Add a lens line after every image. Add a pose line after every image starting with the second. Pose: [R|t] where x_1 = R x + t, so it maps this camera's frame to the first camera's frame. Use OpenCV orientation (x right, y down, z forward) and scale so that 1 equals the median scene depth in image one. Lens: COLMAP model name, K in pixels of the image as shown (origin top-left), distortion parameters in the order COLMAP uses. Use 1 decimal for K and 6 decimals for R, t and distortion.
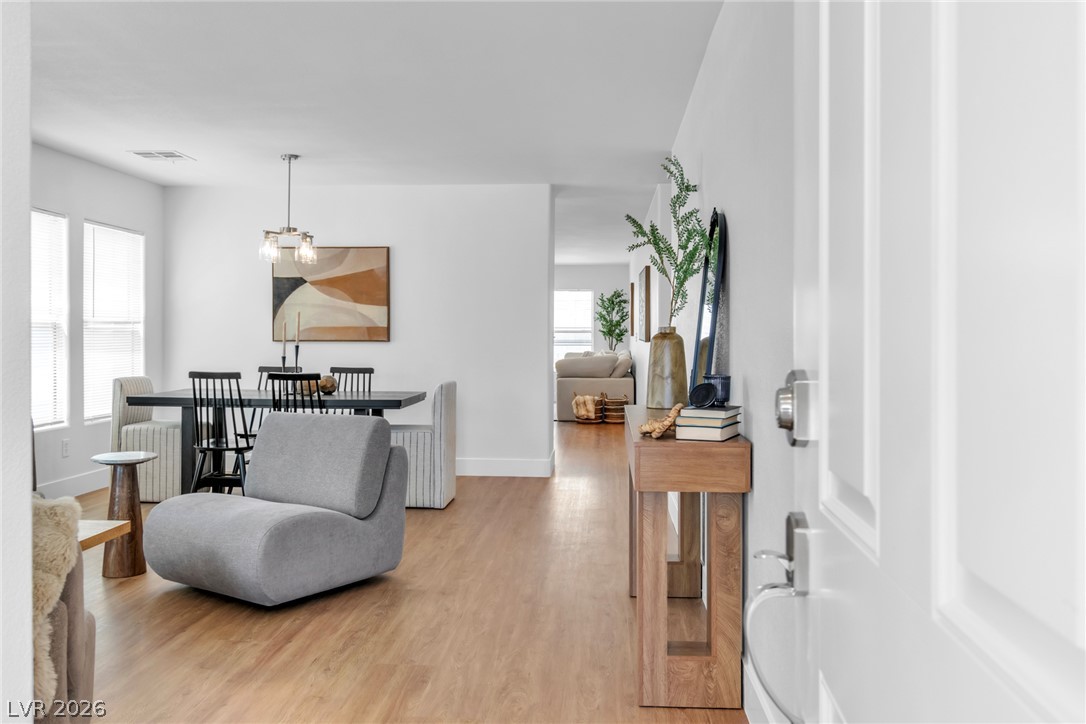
lens RADIAL K [[914.7, 0, 541.1], [0, 914.7, 326.7], [0, 0, 1]] dist [0.007092, -0.006403]
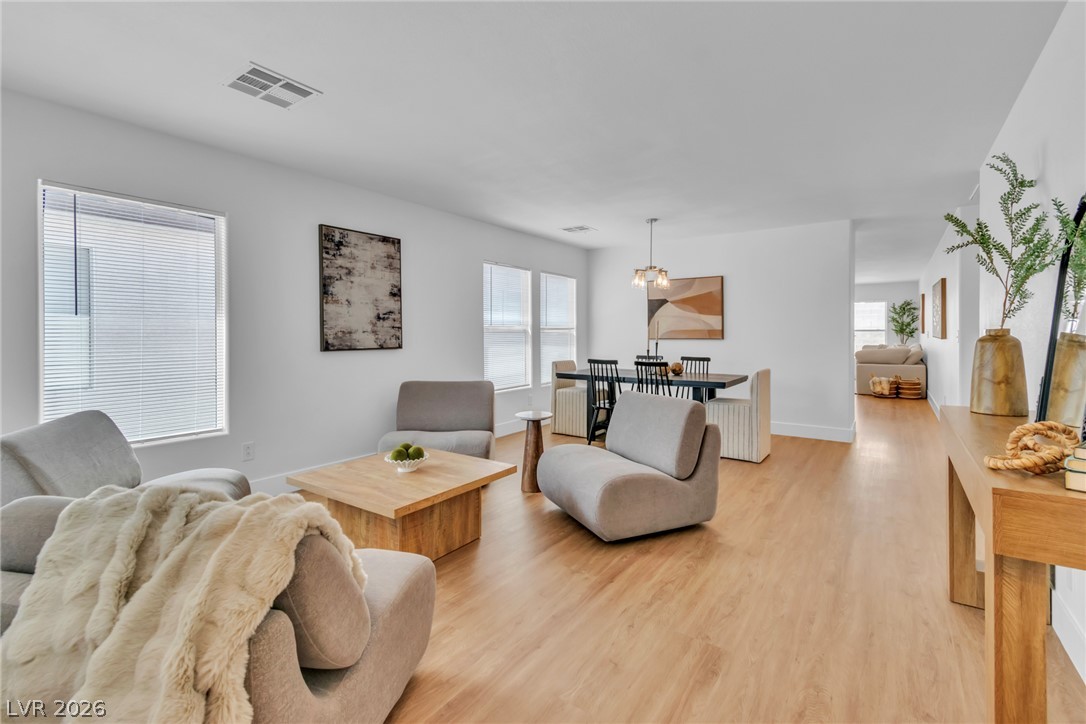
lens RADIAL K [[492.0, 0, 542.7], [0, 492.0, 335.9], [0, 0, 1]] dist [0.005865, -0.000307]
pose [[0.854067, -0.004057, -0.520148, -0.000368], [0.011816, 0.999863, 0.011603, -0.002879], [0.520030, -0.016055, 0.853997, 0.218546]]
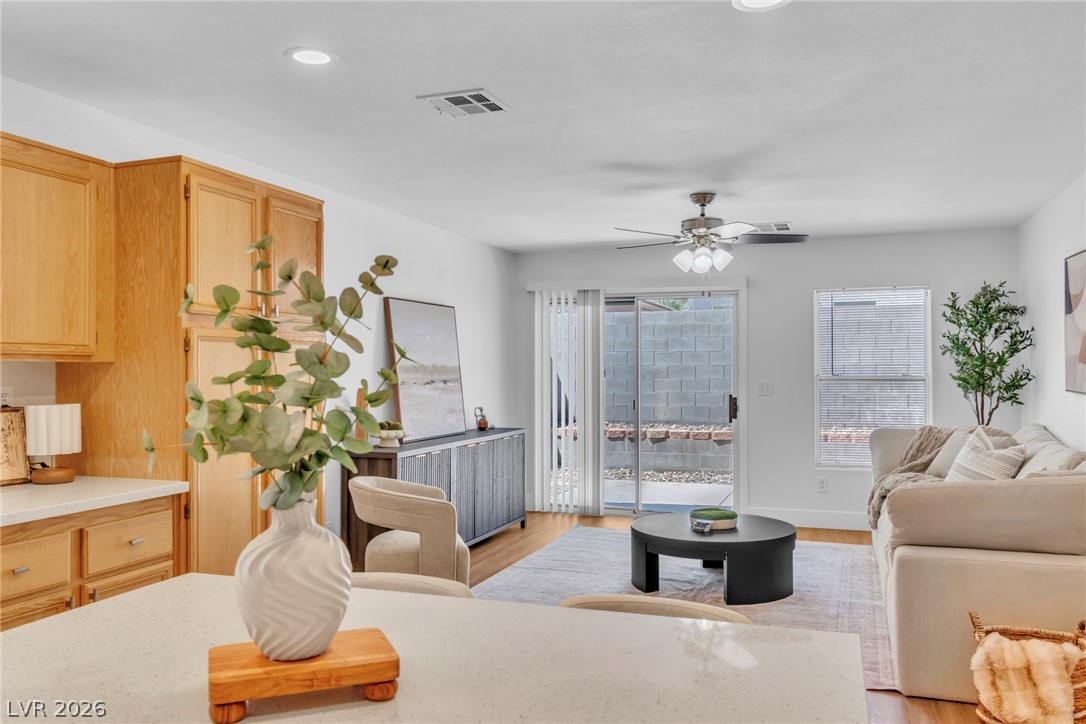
lens RADIAL K [[845.0, 0, 542.6], [0, 845.0, 361.4], [0, 0, 1]] dist [0.005459, -0.004579]
pose [[0.962488, -0.010960, -0.271104, -0.039008], [0.009982, 0.999938, -0.004984, -0.008619], [0.271142, 0.002091, 0.962537, 1.573387]]
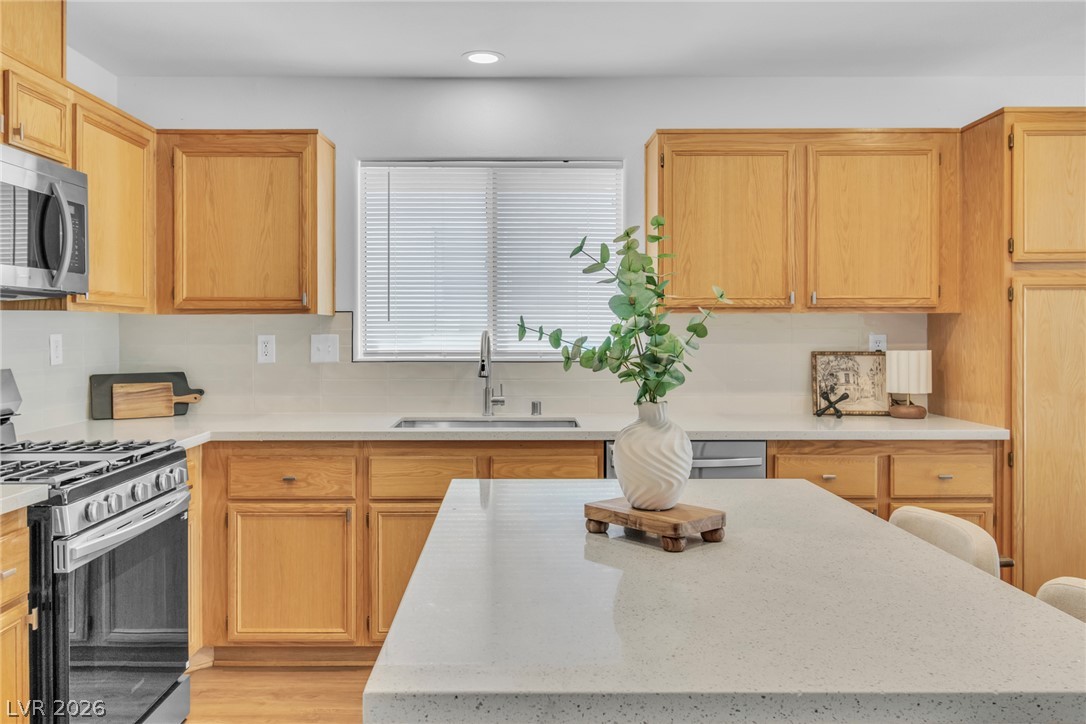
lens RADIAL K [[860.5, 0, 518.7], [0, 860.5, 333.3], [0, 0, 1]] dist [0.006428, -0.001425]
pose [[0.063406, -0.001761, -0.997986, 0.131828], [0.008095, 0.999966, -0.001250, -0.000877], [0.997955, -0.007999, 0.063418, 1.682199]]
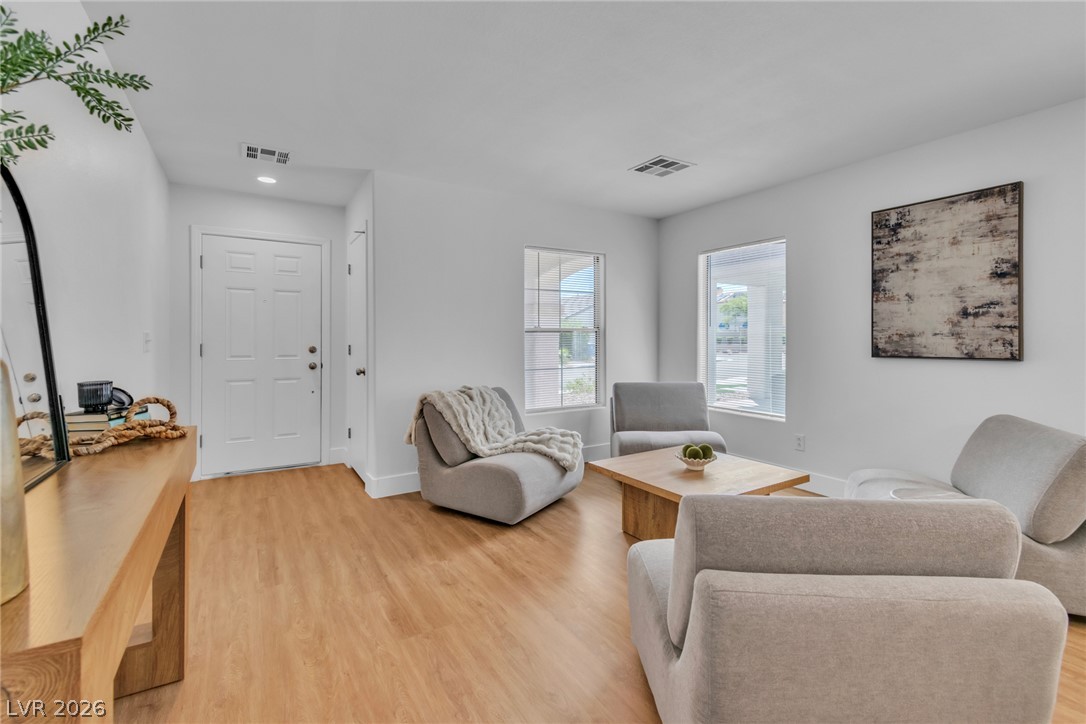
lens RADIAL K [[492.0, 0, 542.7], [0, 492.0, 335.9], [0, 0, 1]] dist [0.005865, -0.000307]
pose [[-0.817914, -0.010009, -0.575253, 0.049719], [0.000648, 0.999832, -0.018319, 0.007052], [0.575340, -0.015356, -0.817770, 0.862286]]
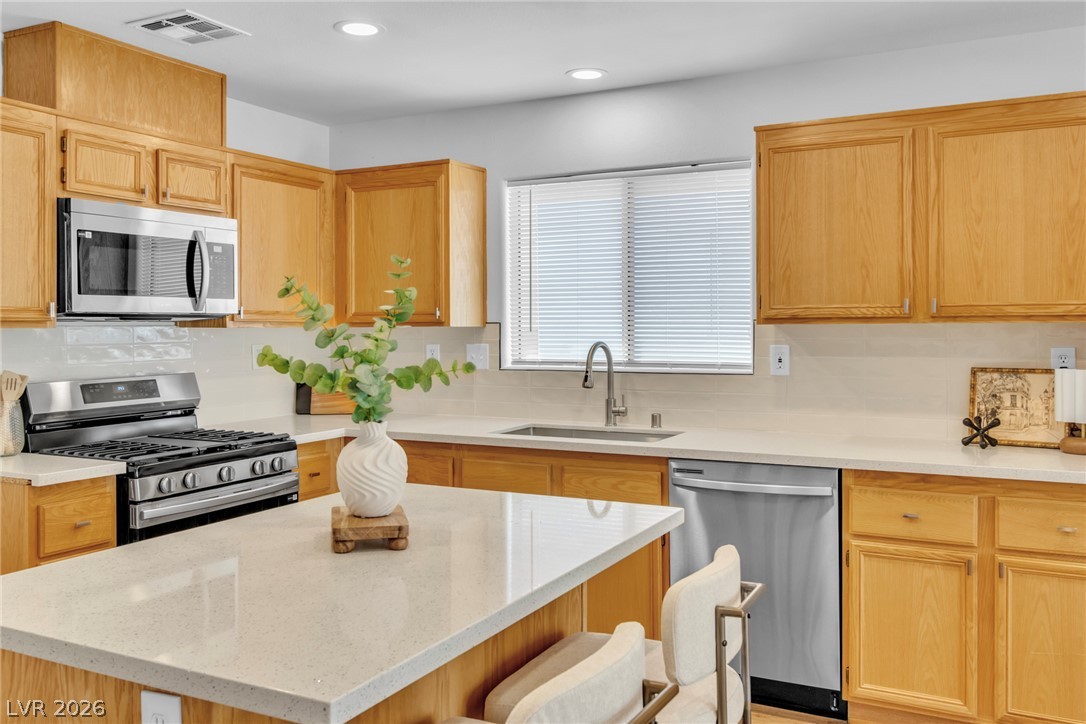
lens RADIAL K [[914.7, 0, 541.1], [0, 914.7, 326.7], [0, 0, 1]] dist [0.007092, -0.006403]
pose [[-0.404444, -0.002906, -0.914558, 0.138283], [0.009354, 0.999930, -0.007314, -0.010638], [0.914515, -0.011512, -0.404388, 1.937790]]
